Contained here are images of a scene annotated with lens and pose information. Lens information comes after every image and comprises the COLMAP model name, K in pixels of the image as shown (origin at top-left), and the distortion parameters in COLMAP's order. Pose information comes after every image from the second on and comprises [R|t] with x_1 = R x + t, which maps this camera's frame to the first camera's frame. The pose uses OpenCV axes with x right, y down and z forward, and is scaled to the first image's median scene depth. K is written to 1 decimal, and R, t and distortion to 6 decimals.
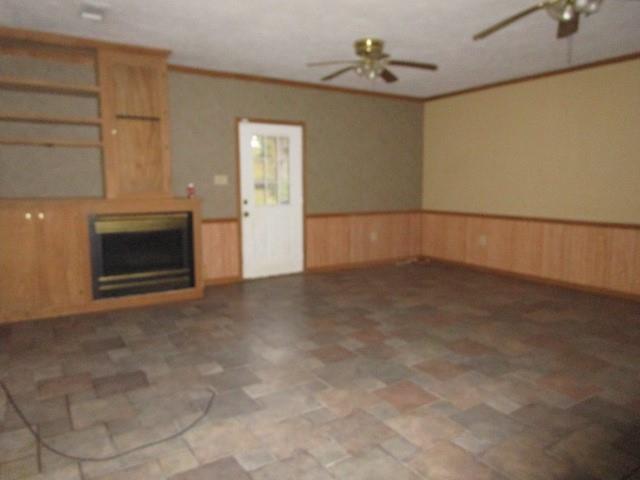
lens RADIAL K [[457.3, 0, 319.1], [0, 457.3, 240.8], [0, 0, 1]] dist [-0.027473, 0.008246]
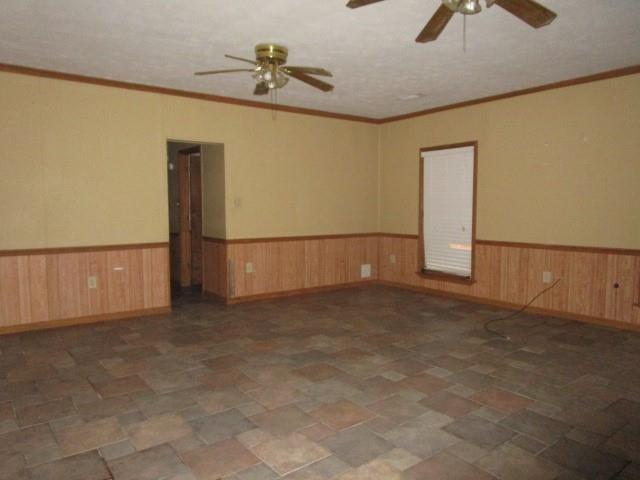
lens RADIAL K [[457.3, 0, 316.5], [0, 457.3, 239.1], [0, 0, 1]] dist [-0.027473, 0.008246]
pose [[-0.997486, 0.004145, -0.070736, 0.244805], [-0.009679, 0.980962, 0.193960, -0.139377], [0.070193, 0.194157, -0.978456, 1.170386]]
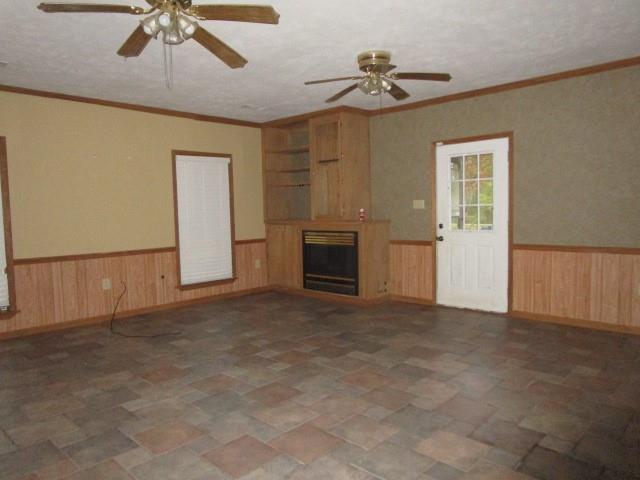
lens RADIAL K [[457.3, 0, 316.4], [0, 457.3, 240.3], [0, 0, 1]] dist [-0.027473, 0.008246]
pose [[0.243223, 0.057374, -0.968272, 0.736493], [-0.102366, 0.994193, 0.033196, -0.061163], [0.964554, 0.091044, 0.247684, 0.515385]]
